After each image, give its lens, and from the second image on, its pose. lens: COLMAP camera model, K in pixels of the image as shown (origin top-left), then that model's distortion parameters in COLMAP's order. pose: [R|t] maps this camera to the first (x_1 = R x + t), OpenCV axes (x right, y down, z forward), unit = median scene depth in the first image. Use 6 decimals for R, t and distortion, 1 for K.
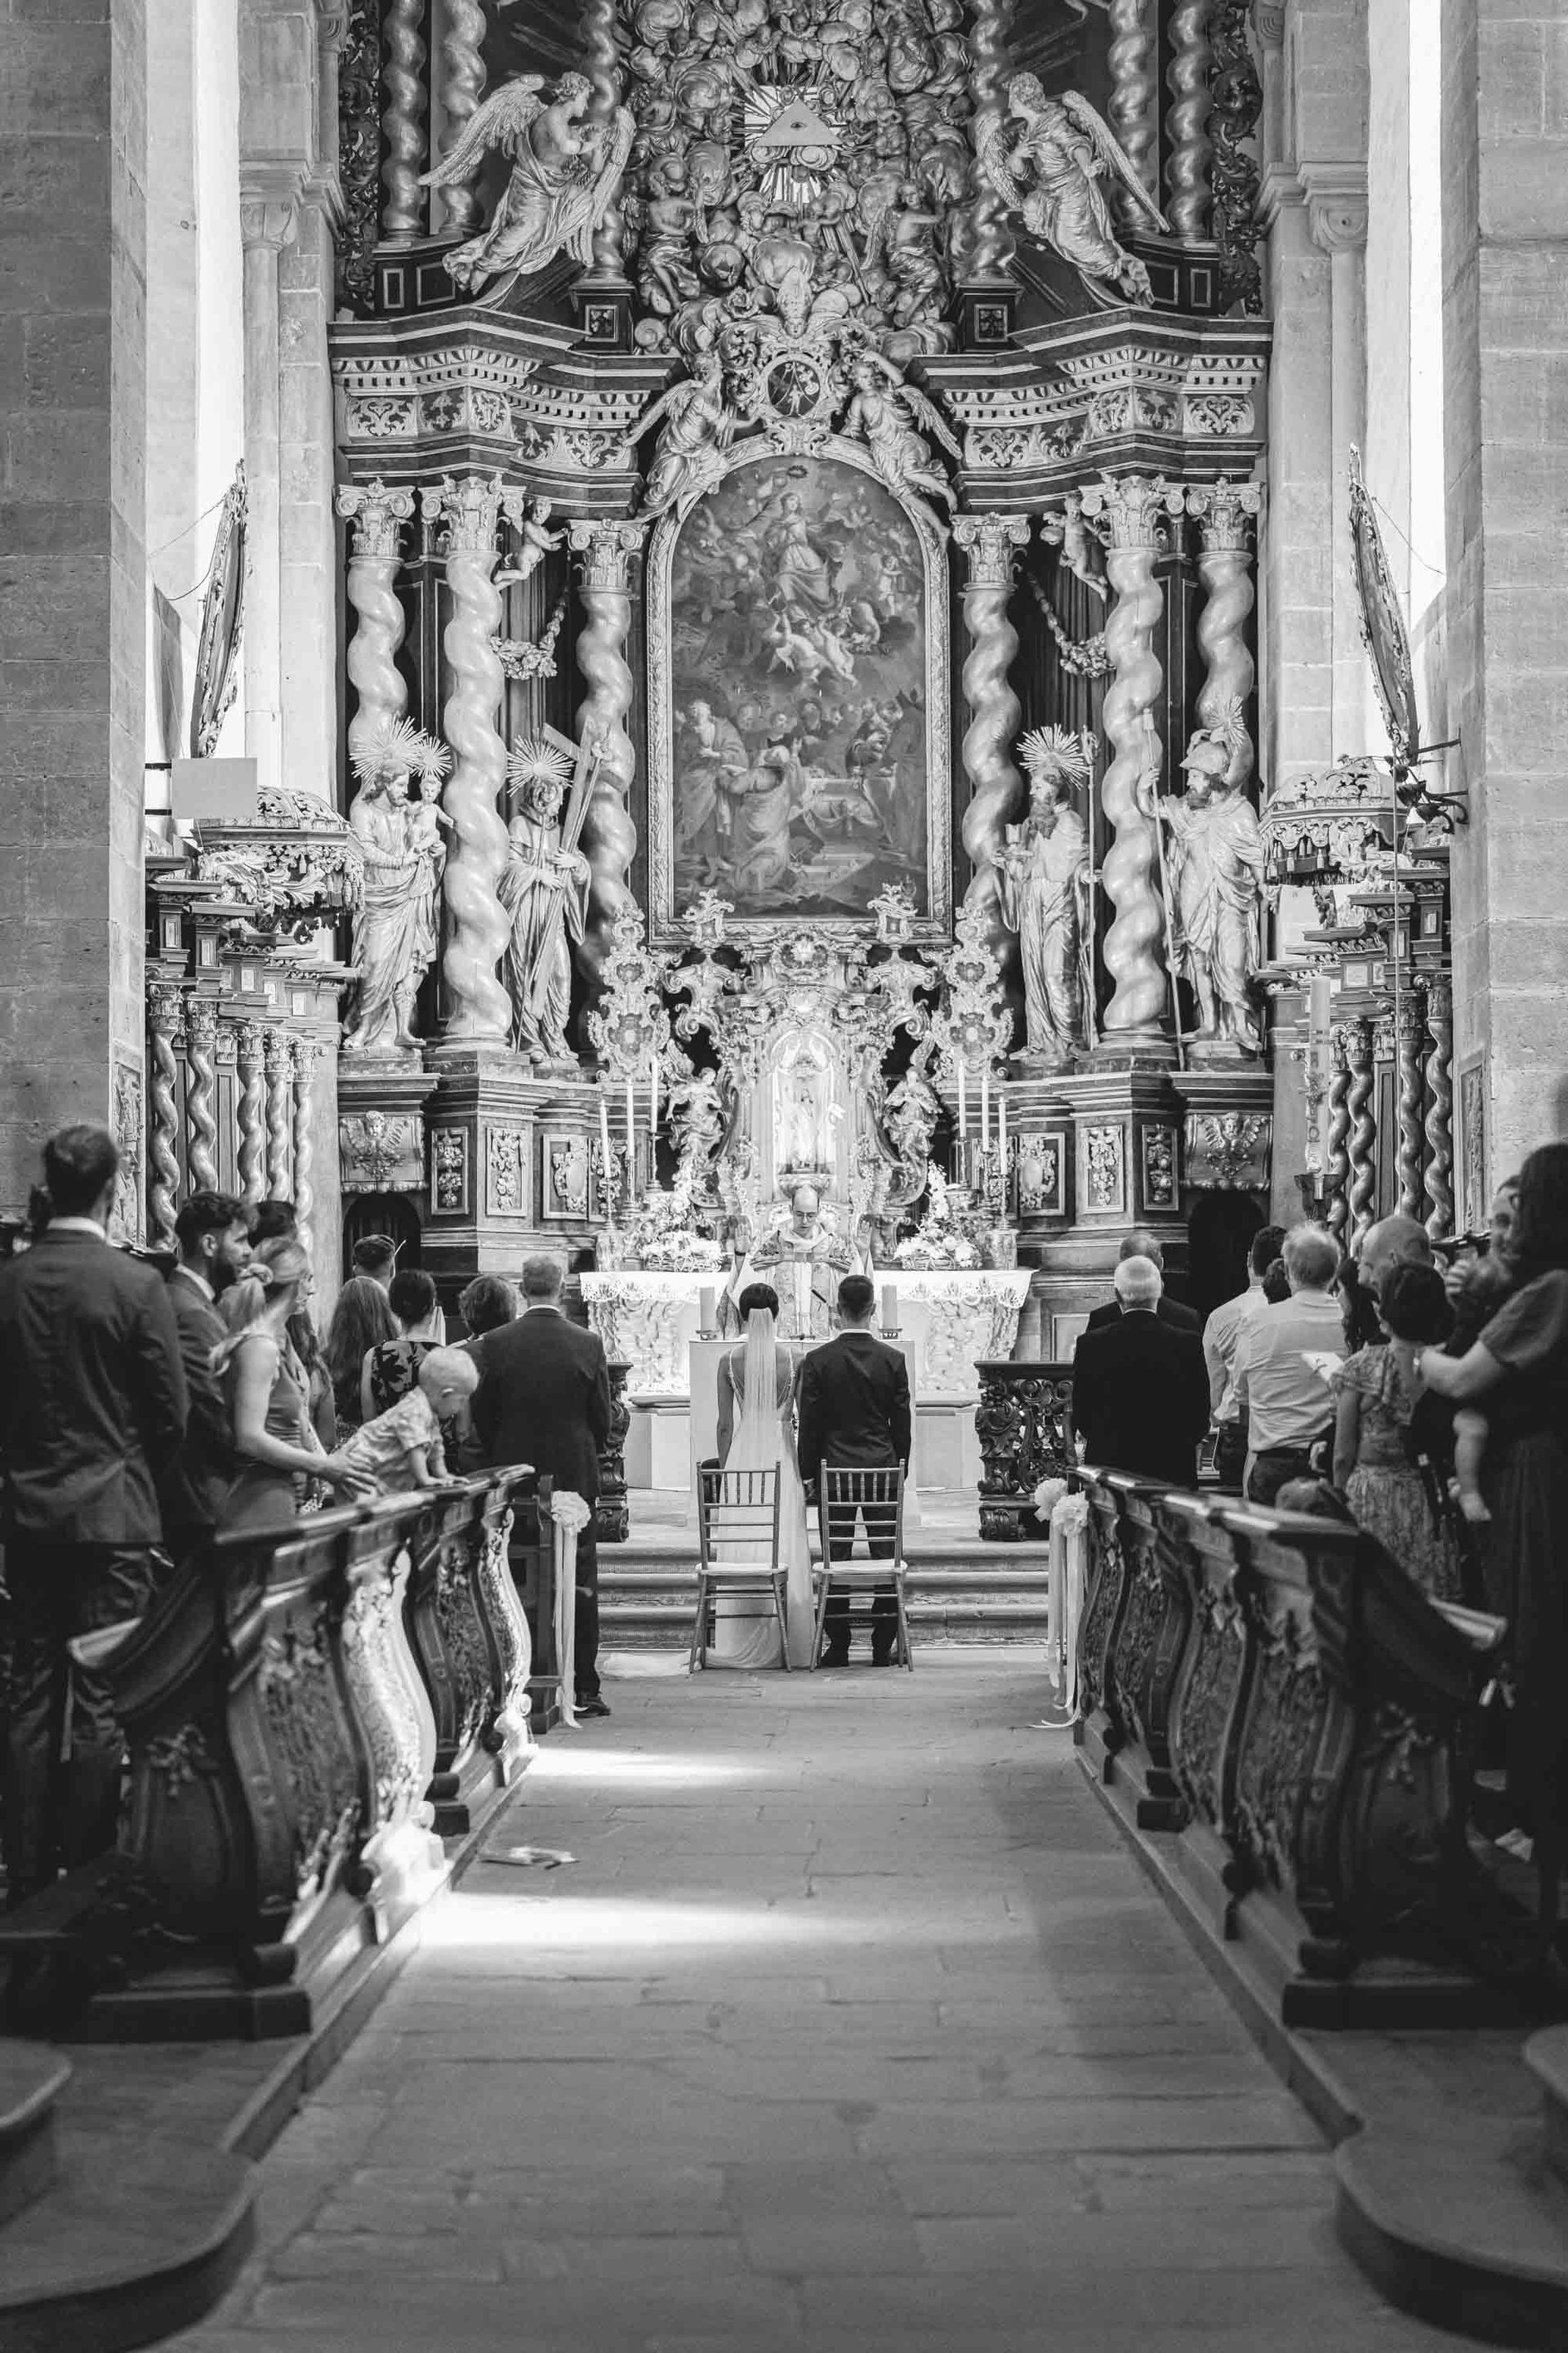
lens RADIAL K [[4936.2, 0, 784.0], [0, 4936.2, 1176.5], [0, 0, 1]] dist [-0.153220, 0.357301]
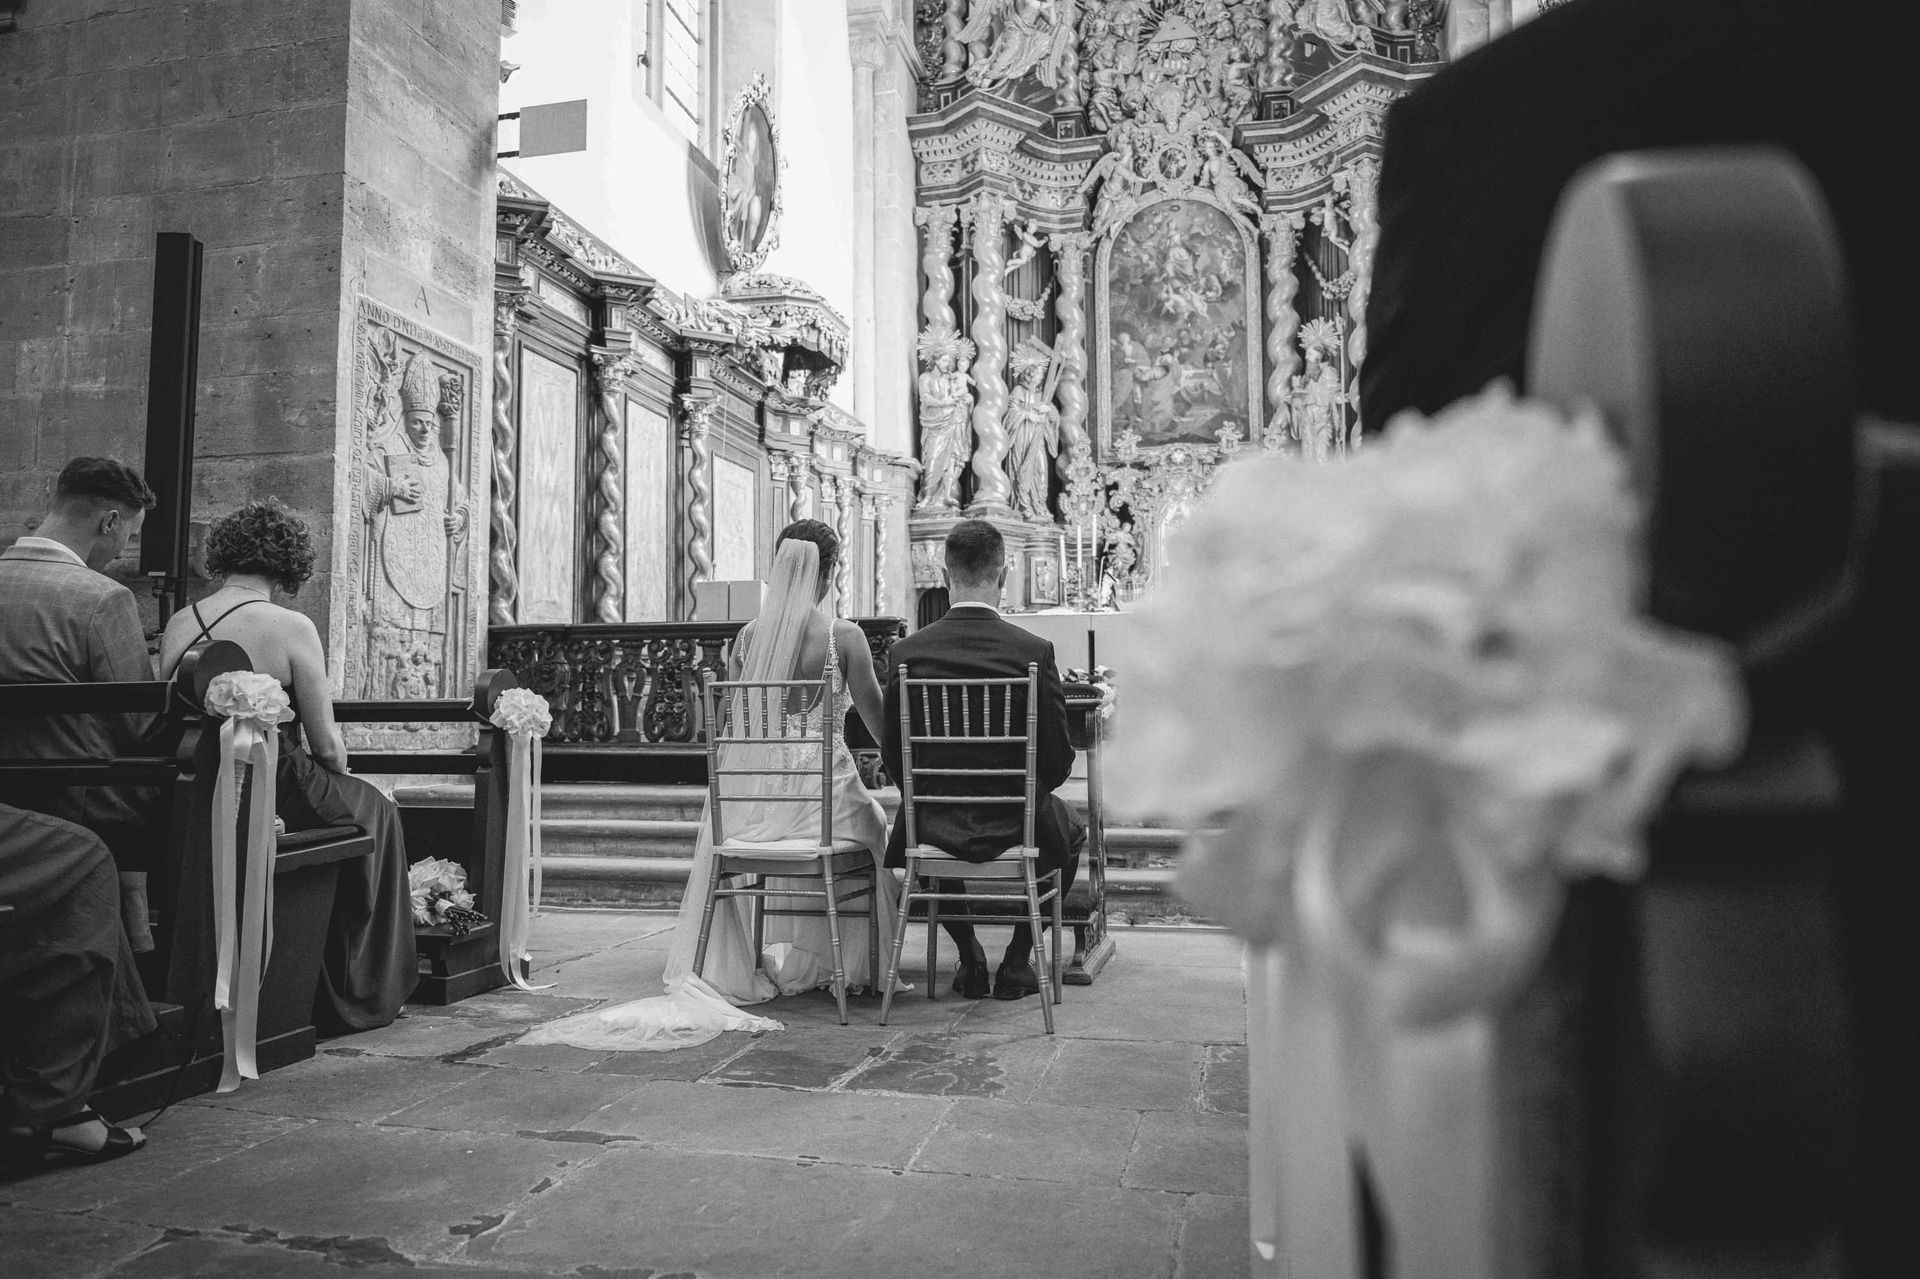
lens RADIAL K [[1304.7, 0, 960.0], [0, 1304.7, 639.5], [0, 0, 1]] dist [-0.003548, -0.000913]
pose [[0.975322, -0.013988, -0.220342, 0.031050], [0.007072, 0.999458, -0.032145, 0.037118], [0.220673, 0.029793, 0.974893, 0.527323]]
